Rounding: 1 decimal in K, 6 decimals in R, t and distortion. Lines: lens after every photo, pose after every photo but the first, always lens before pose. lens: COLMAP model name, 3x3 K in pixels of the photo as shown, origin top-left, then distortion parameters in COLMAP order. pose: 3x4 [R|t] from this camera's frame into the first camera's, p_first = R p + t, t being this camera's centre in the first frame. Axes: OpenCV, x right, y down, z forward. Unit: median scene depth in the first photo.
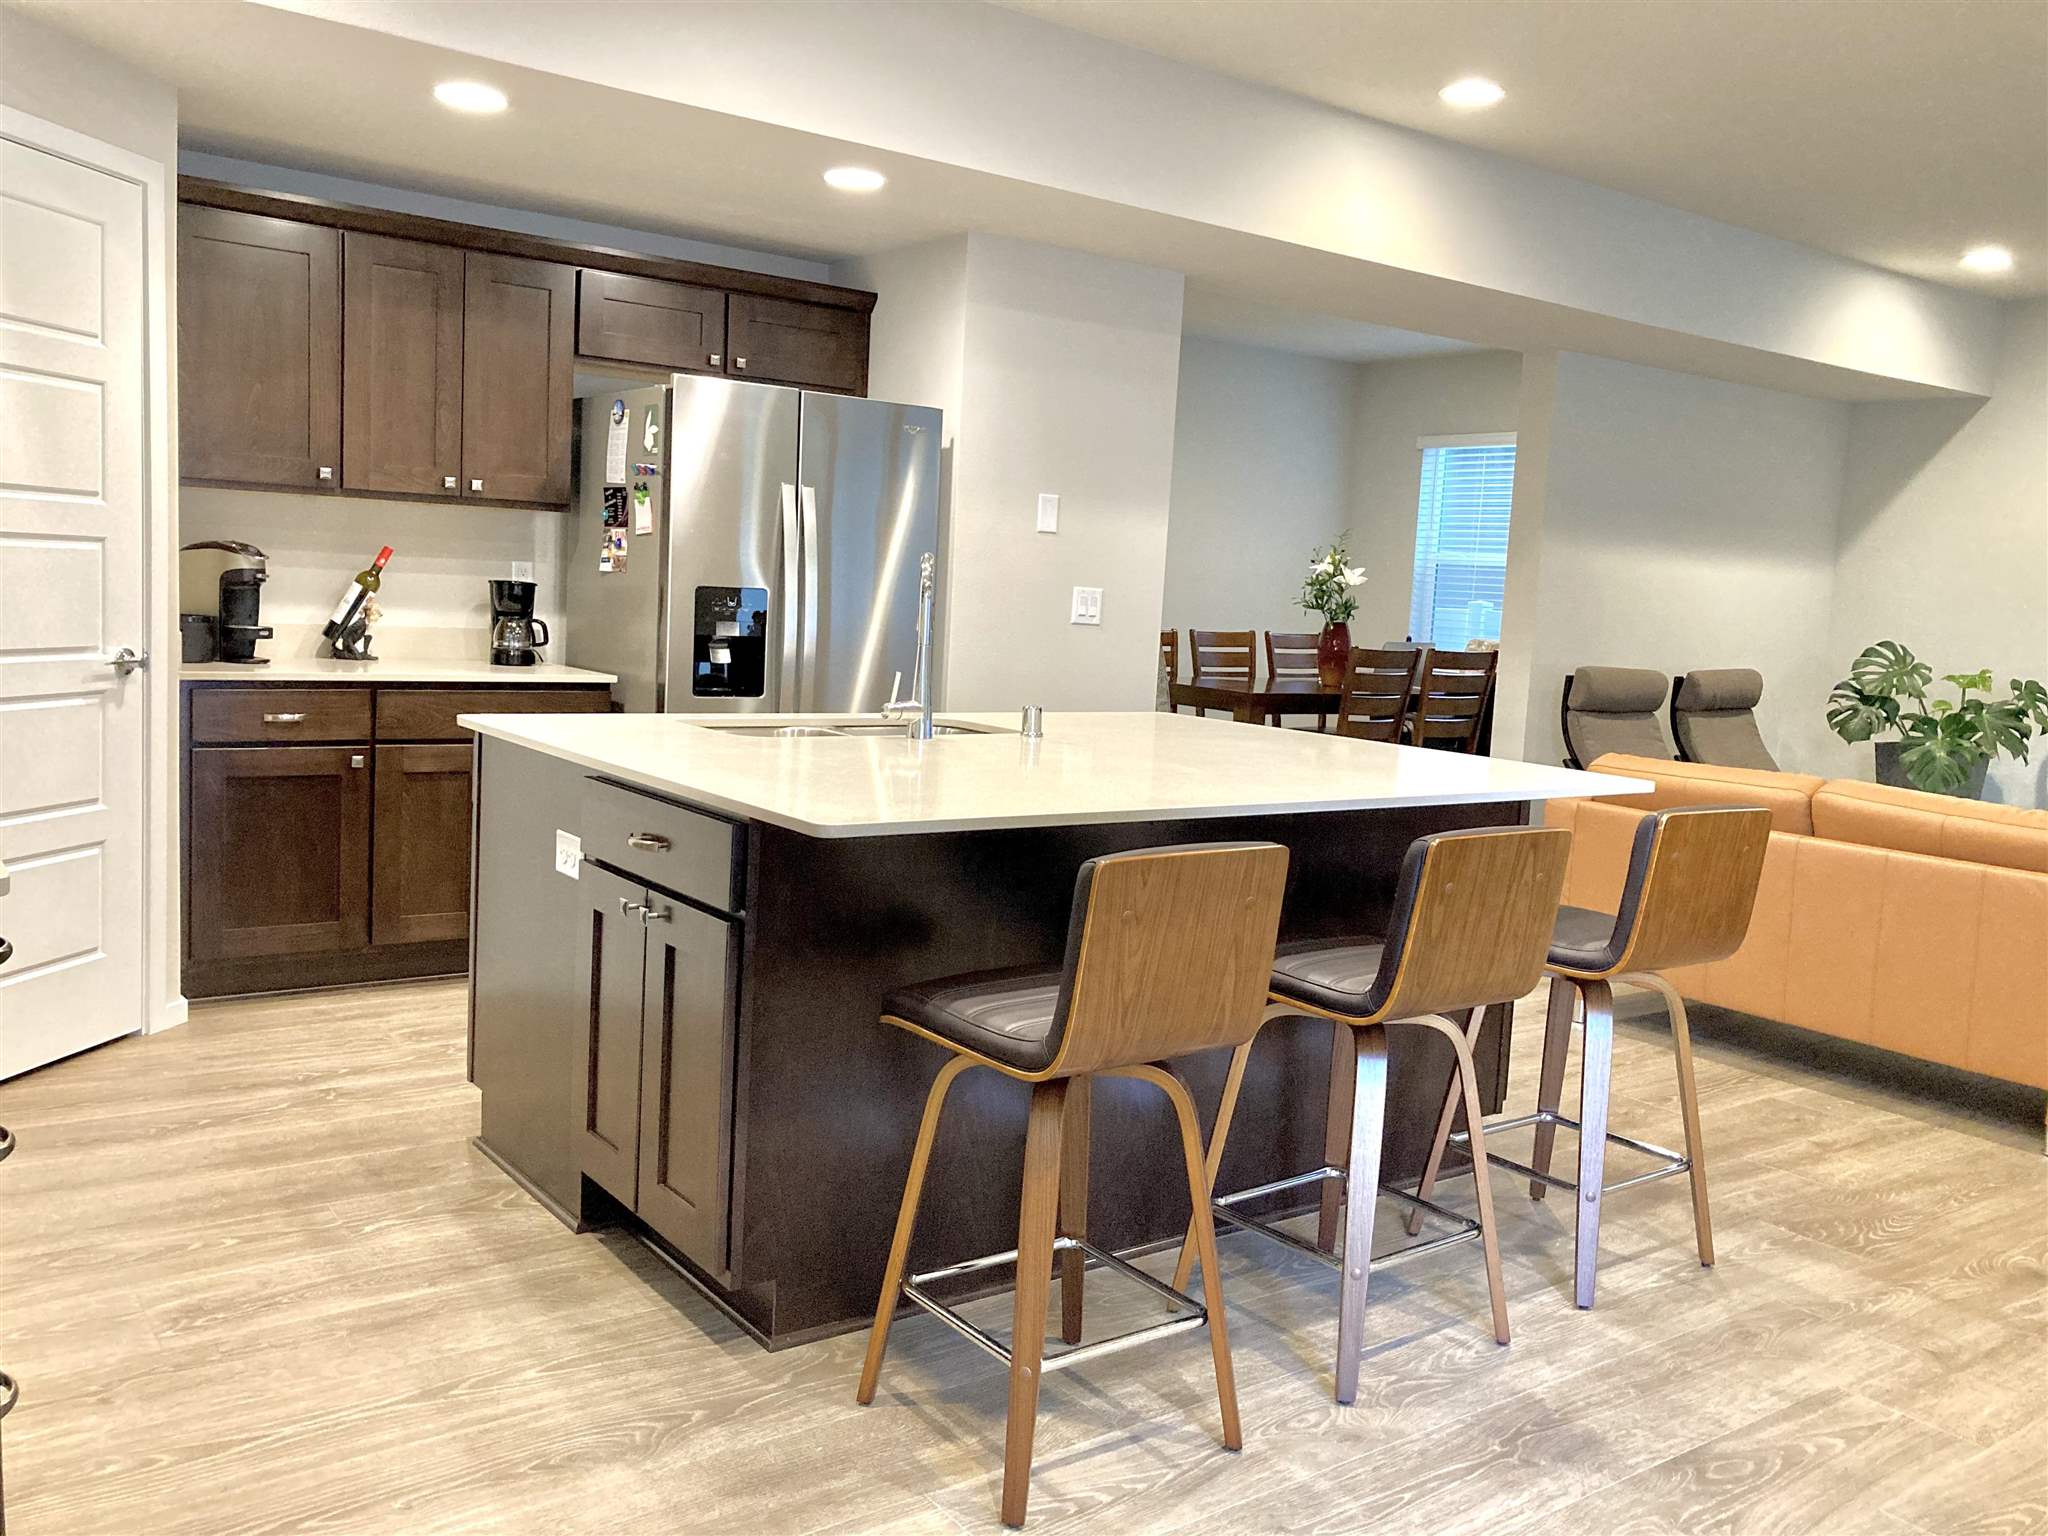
lens RADIAL K [[1666.6, 0, 1029.4], [0, 1666.6, 753.0], [0, 0, 1]] dist [0.007479, 0.003386]
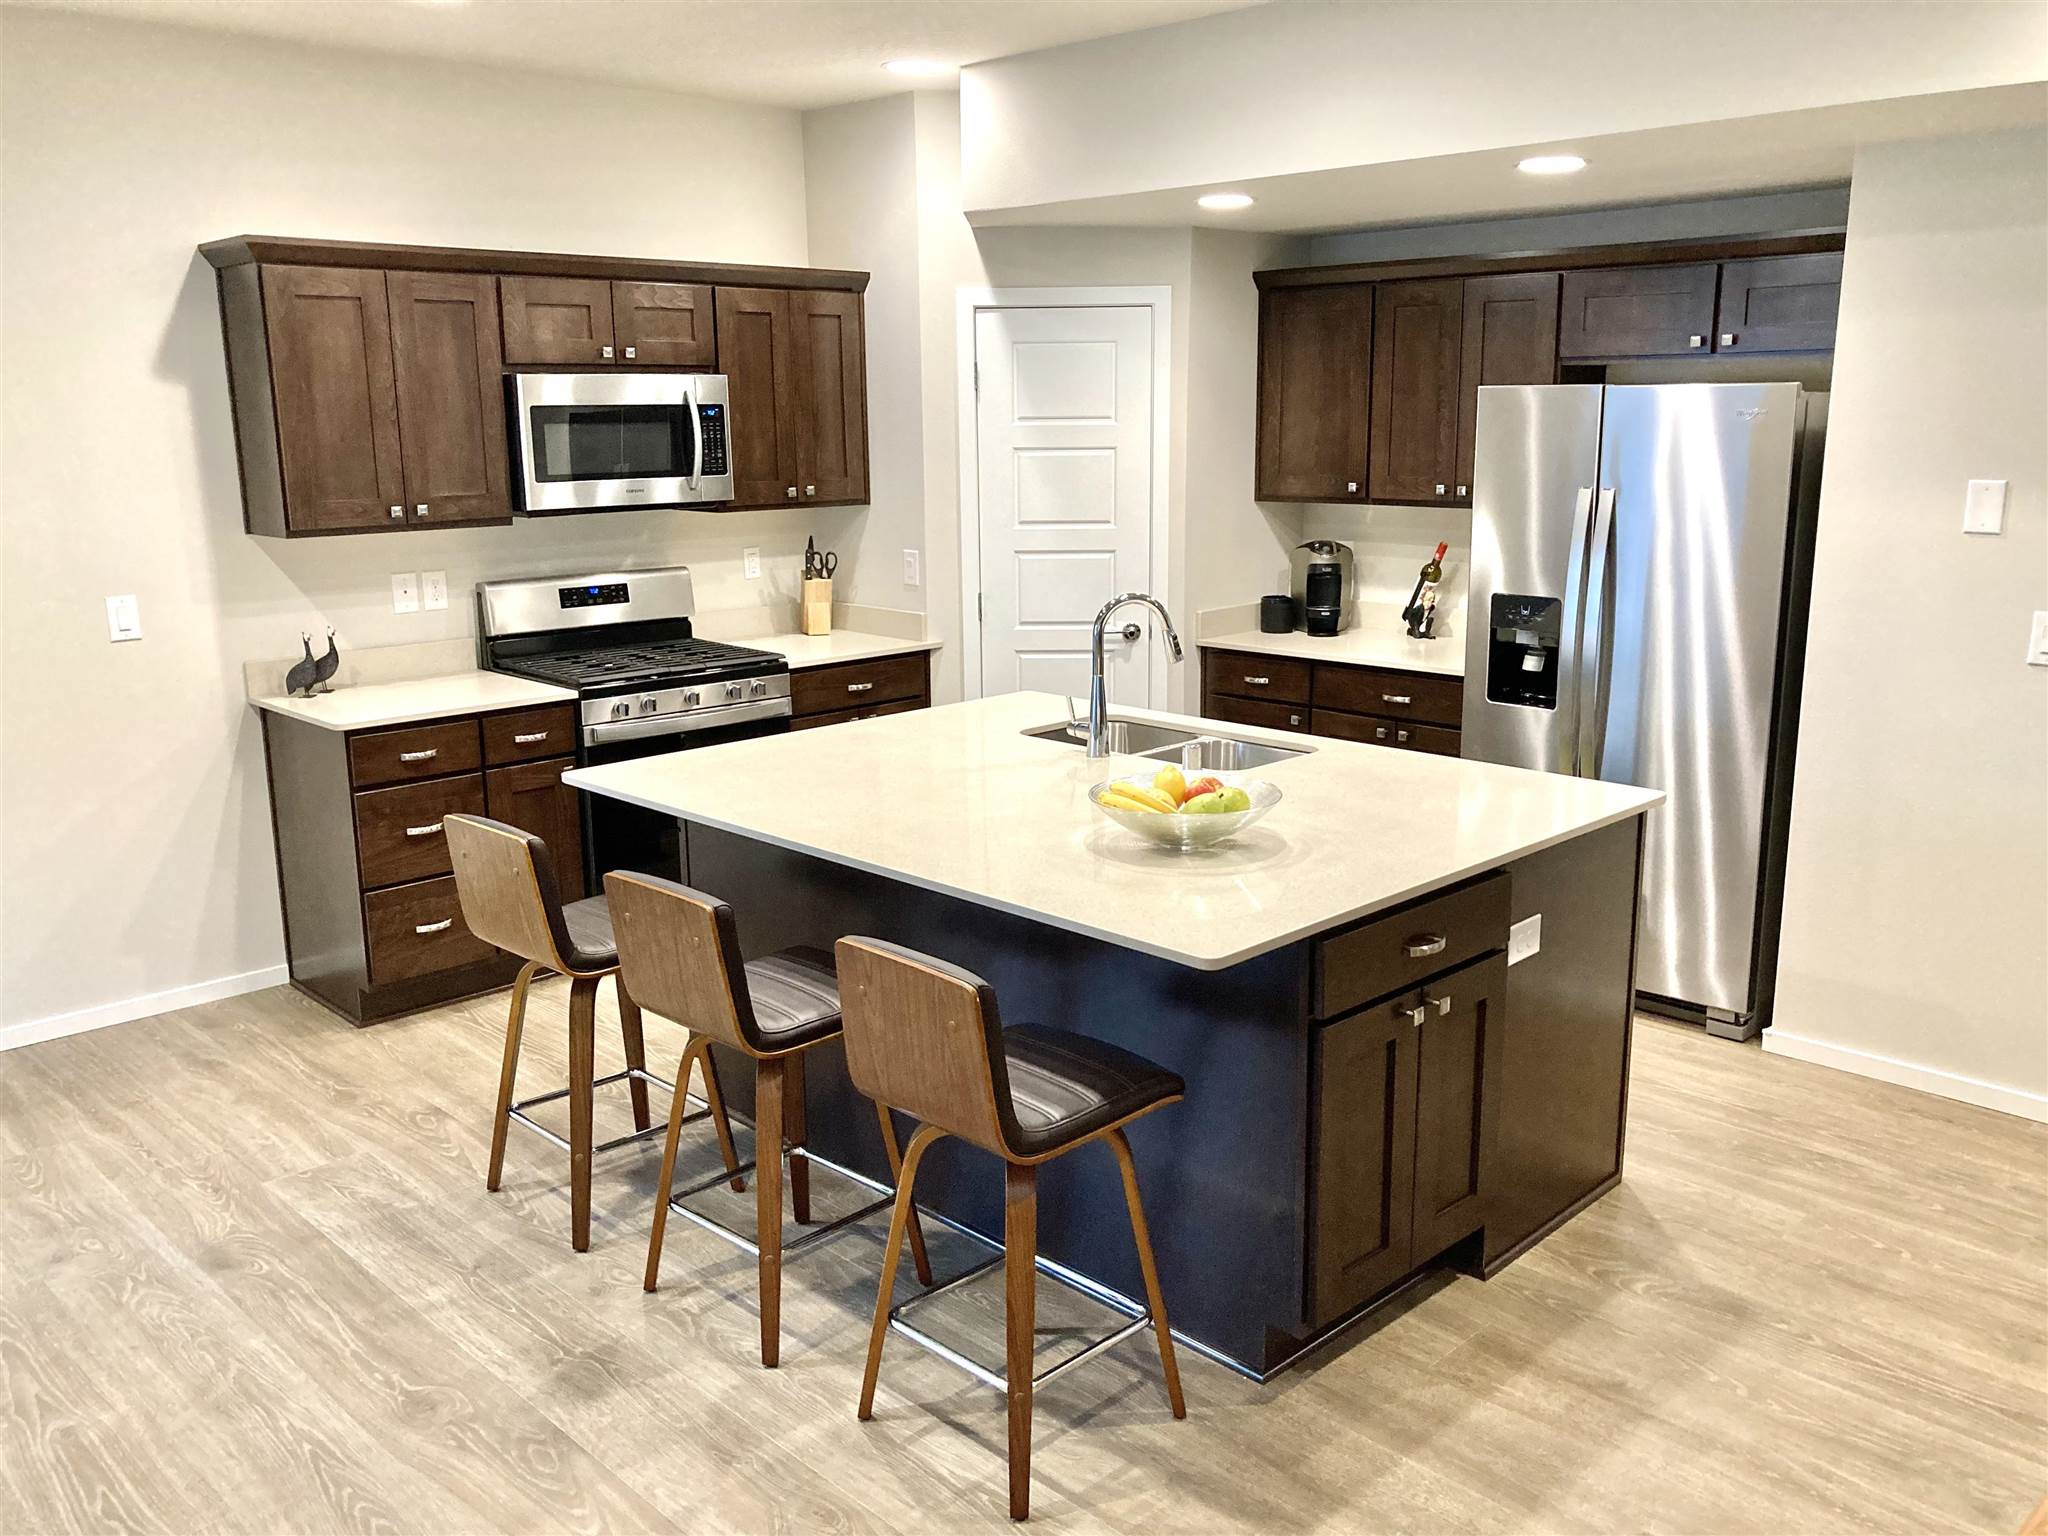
lens RADIAL K [[1666.6, 0, 1031.4], [0, 1666.6, 779.2], [0, 0, 1]] dist [0.007479, 0.003386]
pose [[0.151164, 0.163040, -0.974970, 0.837746], [-0.079207, 0.985131, 0.152459, -0.132586], [0.985330, 0.054179, 0.161830, 0.616057]]
